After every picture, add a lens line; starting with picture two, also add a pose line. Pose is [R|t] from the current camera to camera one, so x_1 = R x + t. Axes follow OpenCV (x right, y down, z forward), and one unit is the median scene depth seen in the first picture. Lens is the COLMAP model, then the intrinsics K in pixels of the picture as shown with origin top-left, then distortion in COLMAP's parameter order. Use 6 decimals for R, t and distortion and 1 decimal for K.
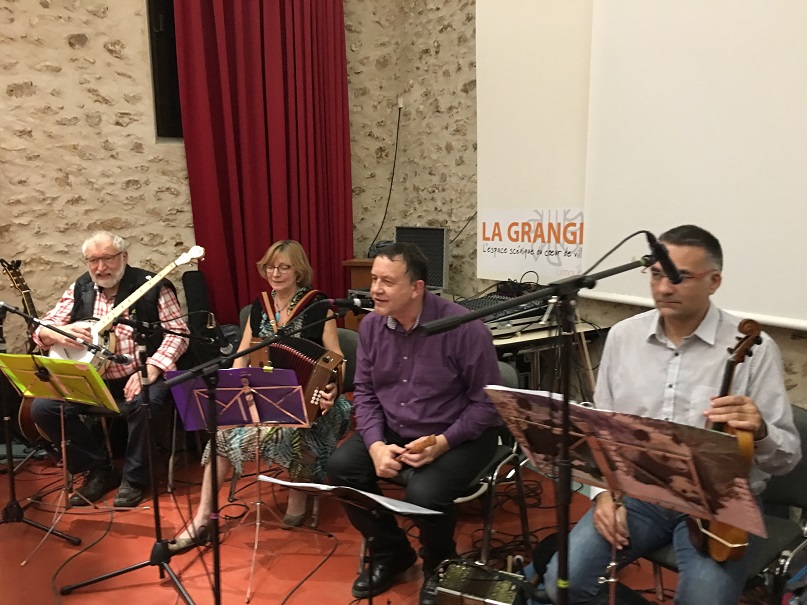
lens RADIAL K [[692.0, 0, 403.5], [0, 692.0, 302.5], [0, 0, 1]] dist [0.111432, 0.002938]
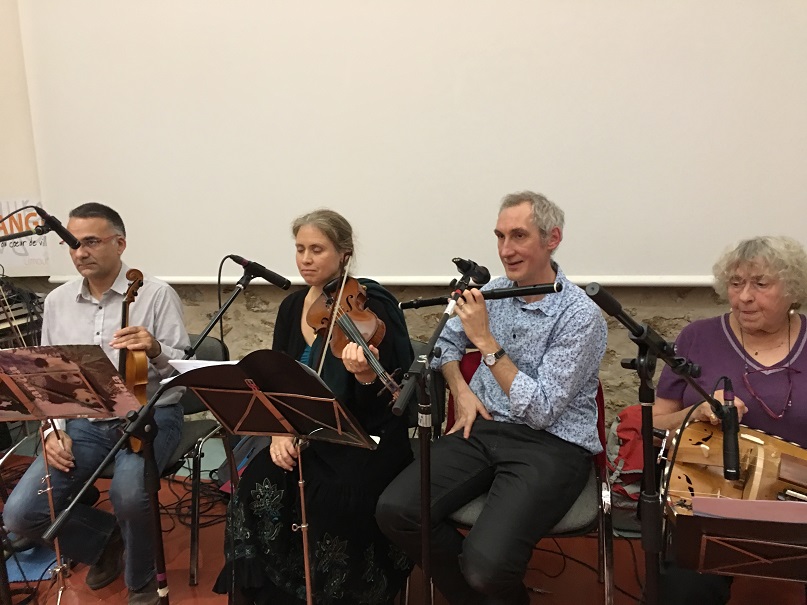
lens RADIAL K [[717.7, 0, 403.5], [0, 717.7, 302.5], [0, 0, 1]] dist [-0.005035, -0.003162]
pose [[0.804379, -0.145203, 0.576100, 0.112775], [0.144097, 0.988402, 0.047926, 0.094356], [-0.576378, 0.044463, 0.815973, -0.364180]]
